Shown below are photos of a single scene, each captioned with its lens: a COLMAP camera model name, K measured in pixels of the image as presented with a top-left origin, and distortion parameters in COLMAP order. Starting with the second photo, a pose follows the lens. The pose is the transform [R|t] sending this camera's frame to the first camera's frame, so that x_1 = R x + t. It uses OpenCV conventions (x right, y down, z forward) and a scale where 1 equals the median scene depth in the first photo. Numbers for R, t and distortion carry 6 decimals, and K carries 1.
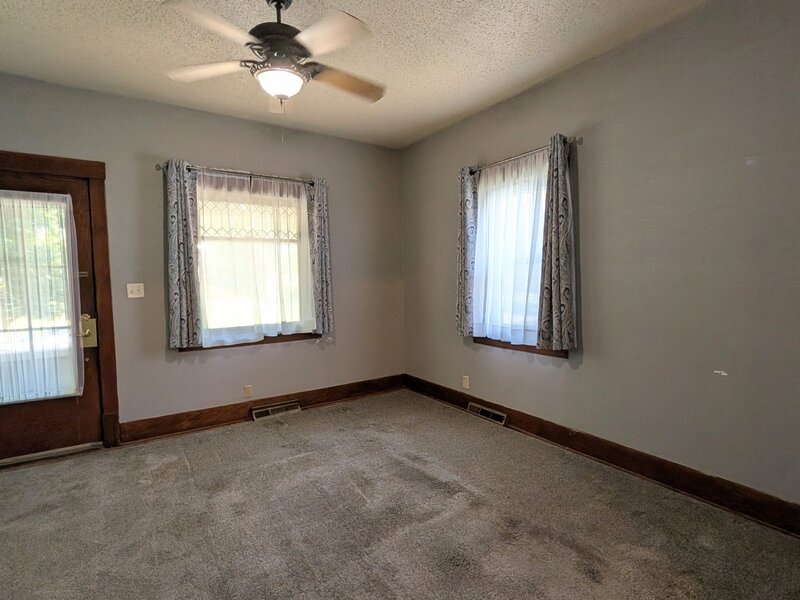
lens RADIAL K [[407.8, 0, 400.0], [0, 407.8, 300.0], [0, 0, 1]] dist [-0.000674, -0.000206]
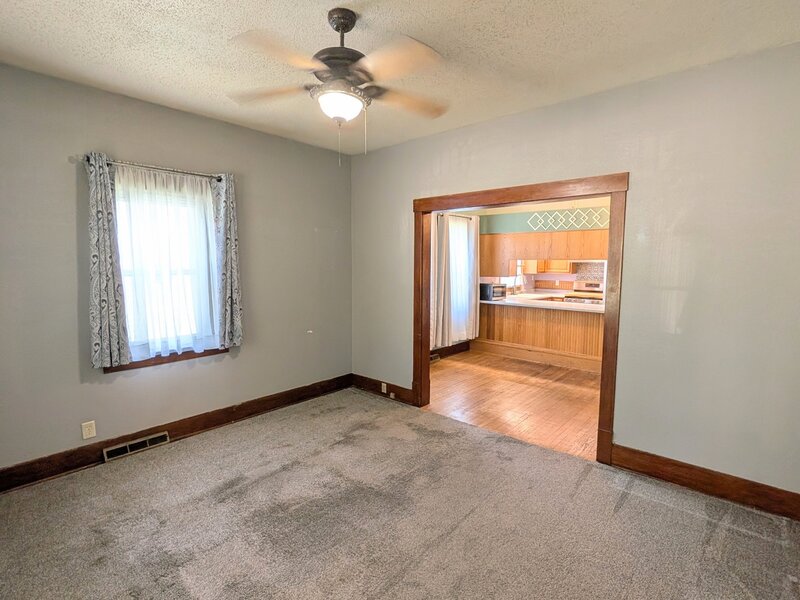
lens RADIAL K [[407.8, 0, 400.0], [0, 407.8, 300.0], [0, 0, 1]] dist [-0.000674, -0.000206]
pose [[-0.256907, -0.077368, 0.963334, -0.838727], [0.058548, 0.993714, 0.095422, -0.095164], [-0.964661, 0.080916, -0.250763, 0.719424]]
